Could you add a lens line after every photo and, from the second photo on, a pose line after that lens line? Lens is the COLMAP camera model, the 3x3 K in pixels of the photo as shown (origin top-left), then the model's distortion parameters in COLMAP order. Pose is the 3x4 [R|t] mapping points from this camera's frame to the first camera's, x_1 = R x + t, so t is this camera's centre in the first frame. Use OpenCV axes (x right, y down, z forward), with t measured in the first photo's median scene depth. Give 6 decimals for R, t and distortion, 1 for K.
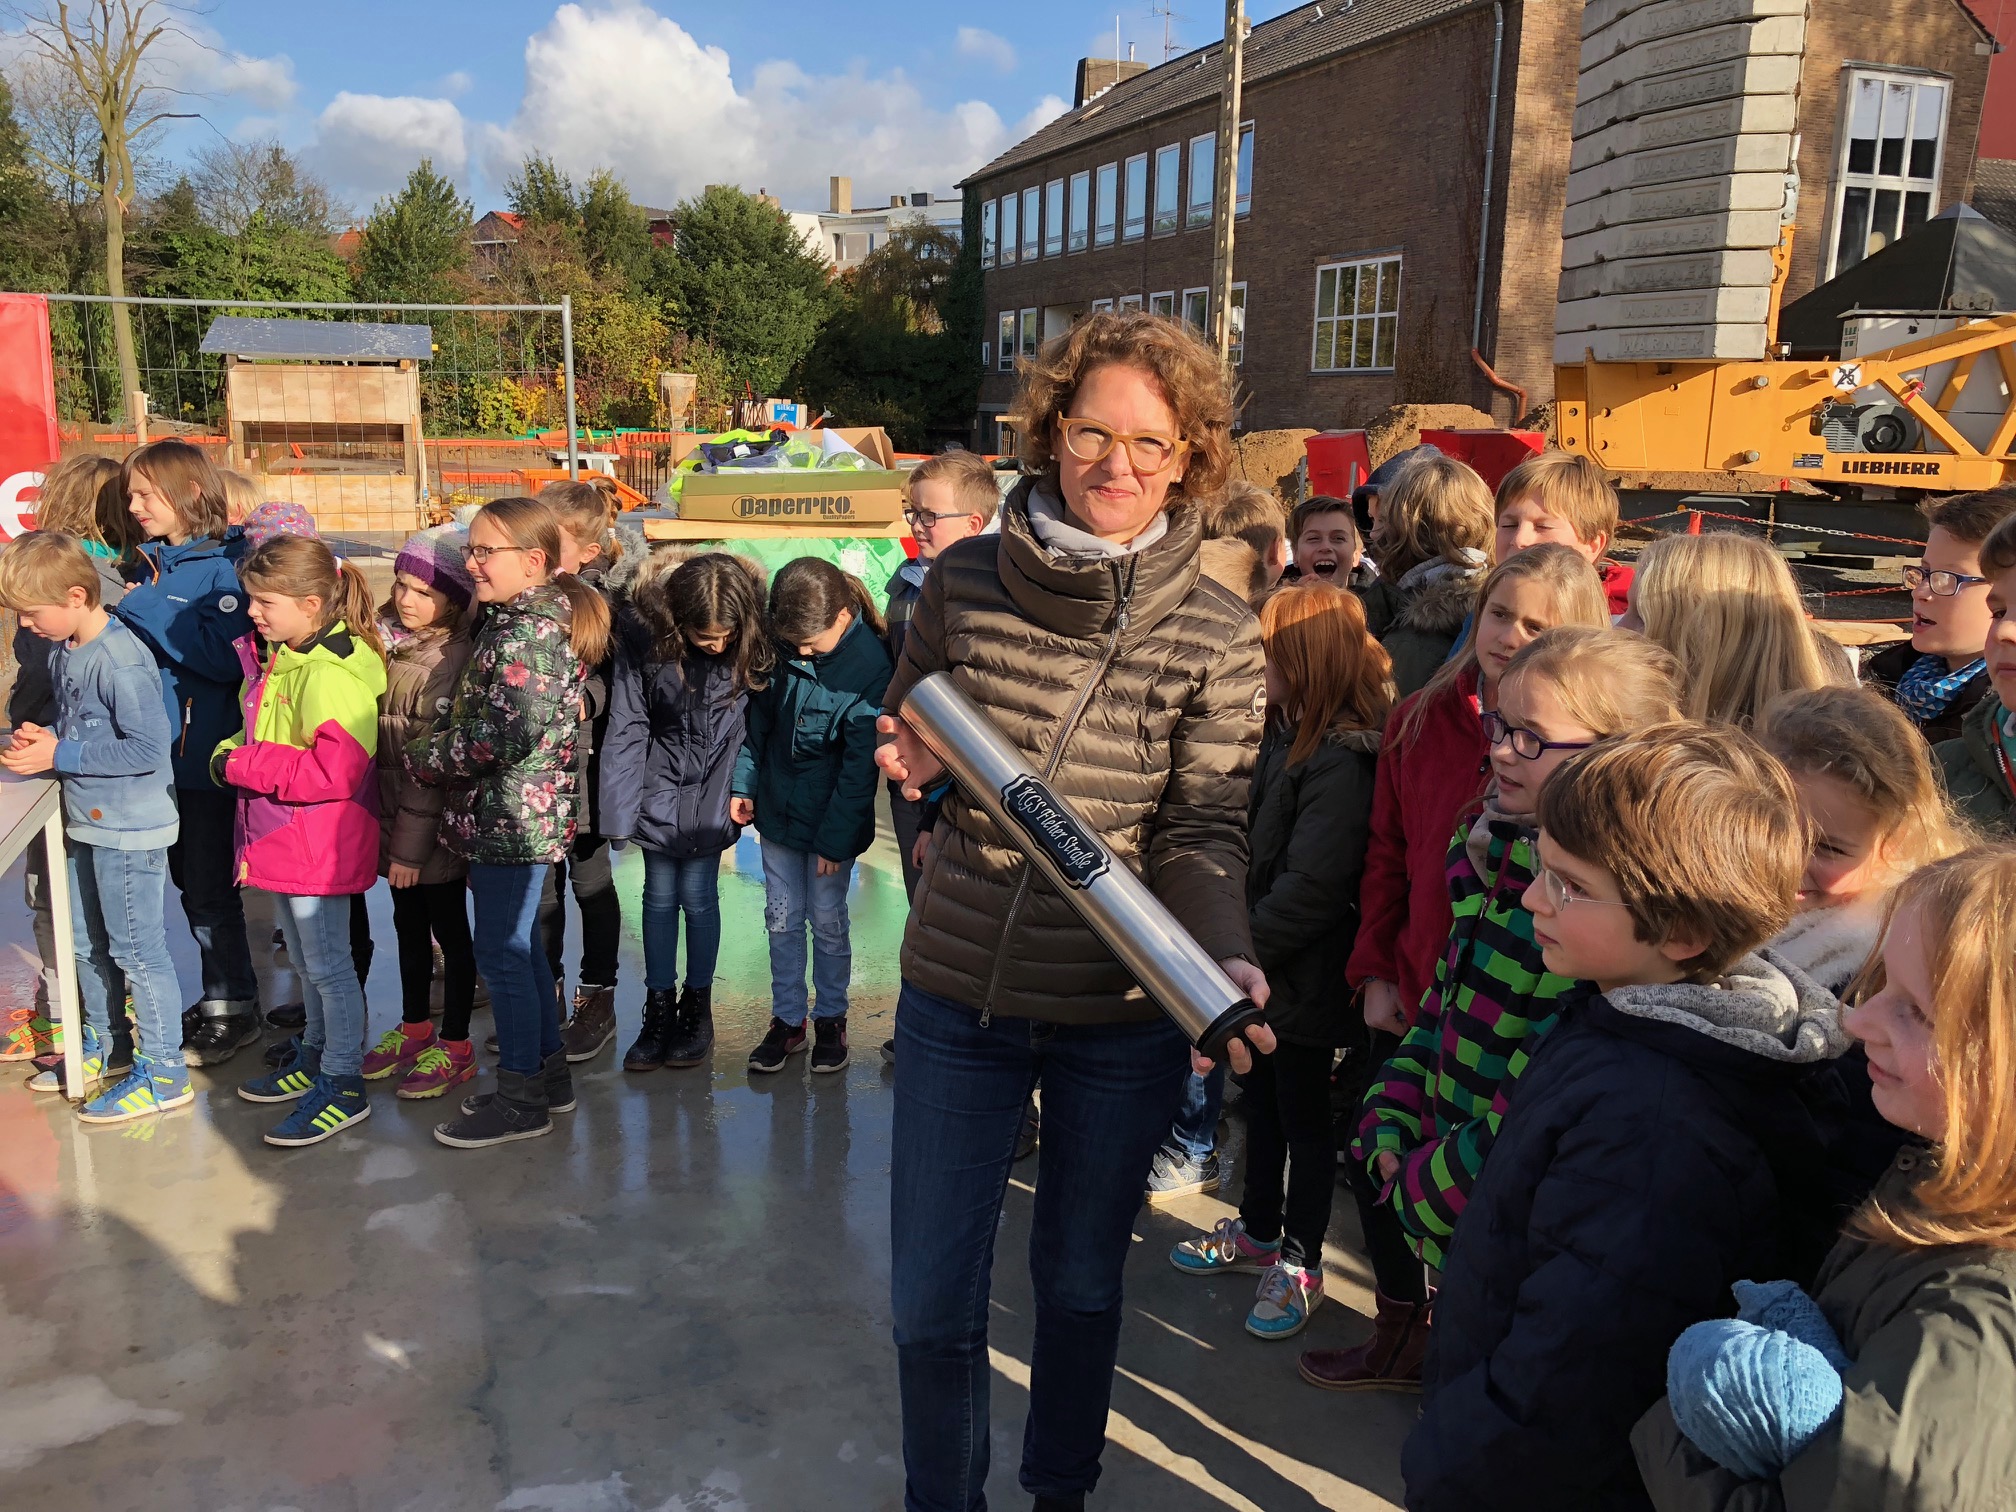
lens RADIAL K [[1637.3, 0, 1008.0], [0, 1637.3, 756.0], [0, 0, 1]] dist [-0.005652, 0.015173]
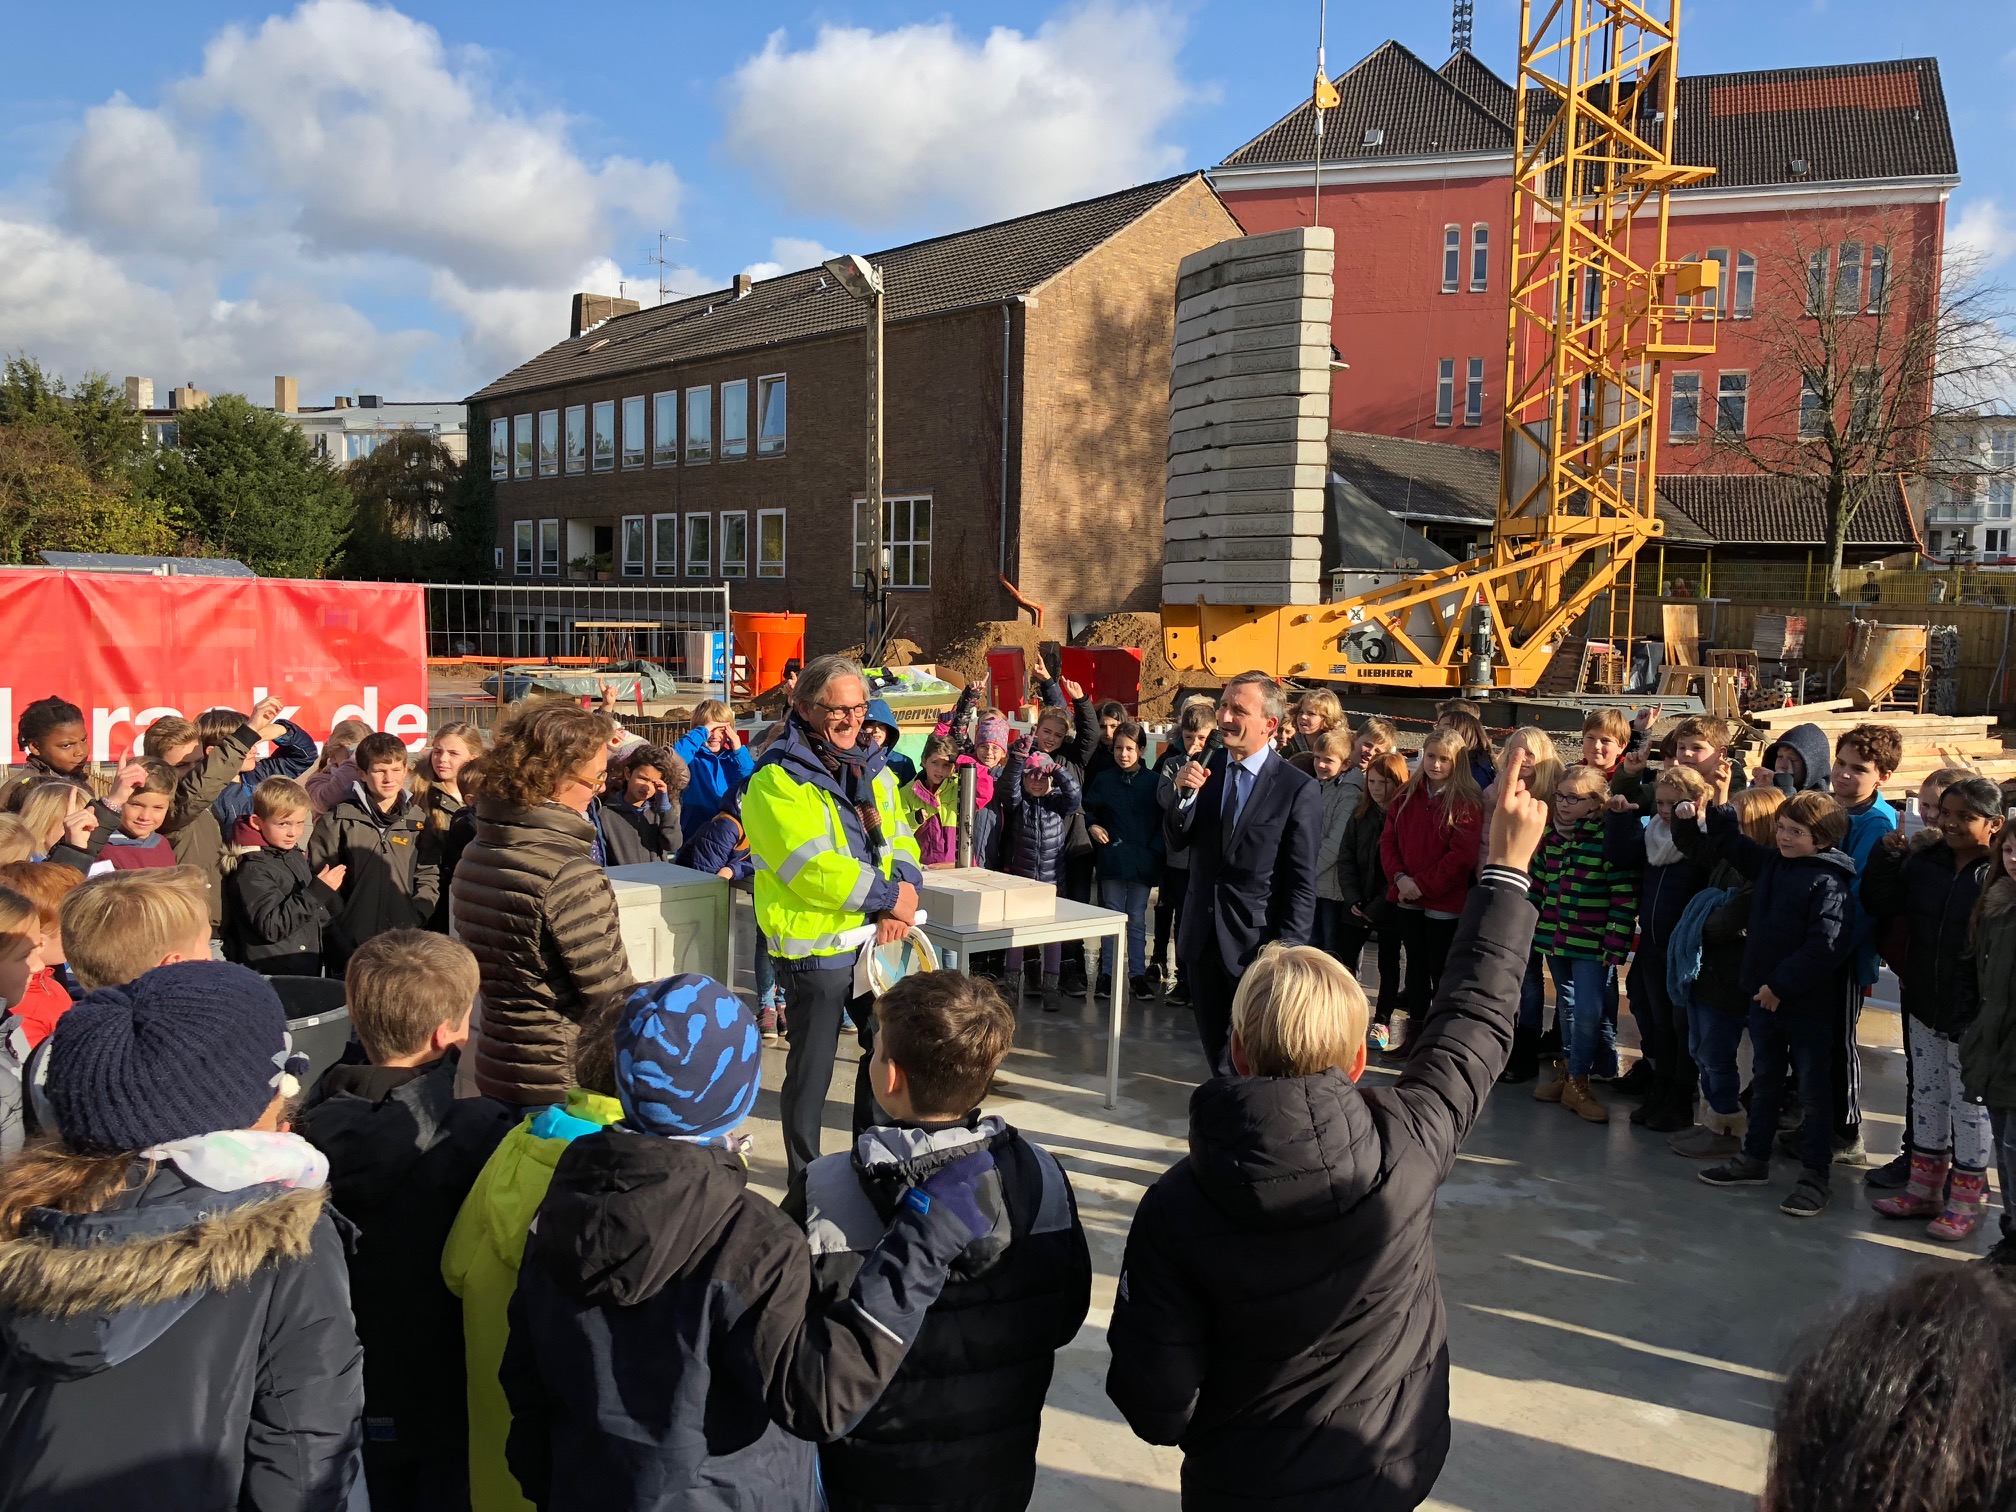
lens RADIAL K [[1658.5, 0, 1008.0], [0, 1658.5, 756.0], [0, 0, 1]] dist [0.091828, -0.251461]
pose [[0.930236, -0.029512, 0.365773, -0.198069], [0.071532, 0.992223, -0.101862, 0.018881], [-0.359923, 0.120920, 0.925113, -0.167369]]
